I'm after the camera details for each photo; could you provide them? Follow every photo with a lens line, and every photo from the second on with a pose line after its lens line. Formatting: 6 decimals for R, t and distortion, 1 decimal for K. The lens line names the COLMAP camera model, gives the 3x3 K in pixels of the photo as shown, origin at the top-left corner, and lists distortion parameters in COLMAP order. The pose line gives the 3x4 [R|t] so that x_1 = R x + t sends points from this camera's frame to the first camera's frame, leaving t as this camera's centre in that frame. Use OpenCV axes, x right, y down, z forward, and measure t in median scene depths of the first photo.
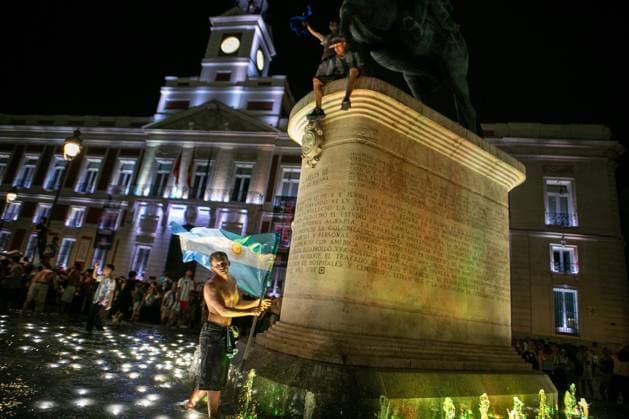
lens RADIAL K [[364.5, 0, 314.5], [0, 364.5, 209.5], [0, 0, 1]] dist [-0.005085, -0.001023]
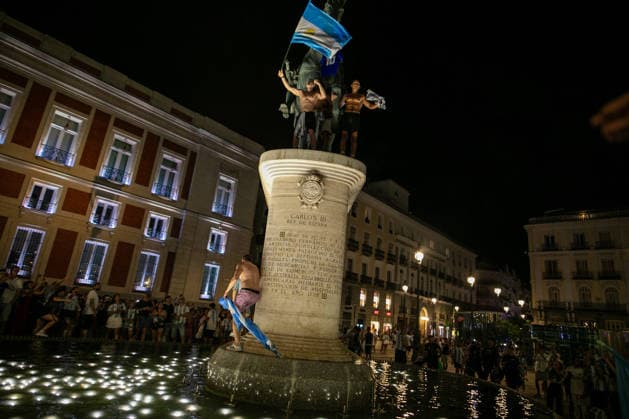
lens RADIAL K [[364.5, 0, 314.5], [0, 364.5, 209.5], [0, 0, 1]] dist [-0.005085, -0.001023]
pose [[0.529423, 0.173784, 0.830368, -0.196706], [-0.264390, 0.963846, -0.033150, -0.015301], [-0.806108, -0.201991, 0.556228, 0.054547]]
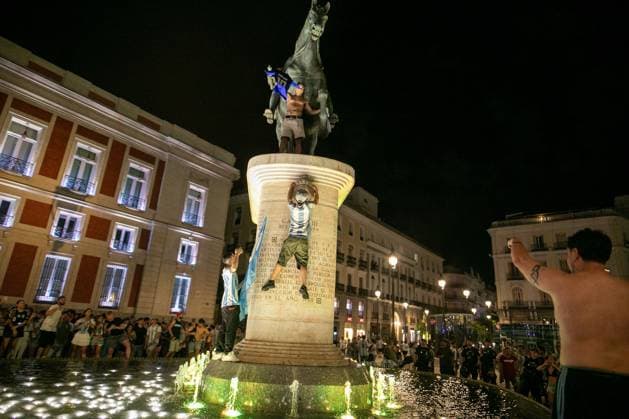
lens RADIAL K [[364.5, 0, 314.5], [0, 364.5, 209.5], [0, 0, 1]] dist [-0.005085, -0.001023]
pose [[0.459975, 0.184752, 0.868499, -0.202668], [-0.241853, 0.967200, -0.077658, -0.008912], [-0.854360, -0.174329, 0.489570, 0.066885]]
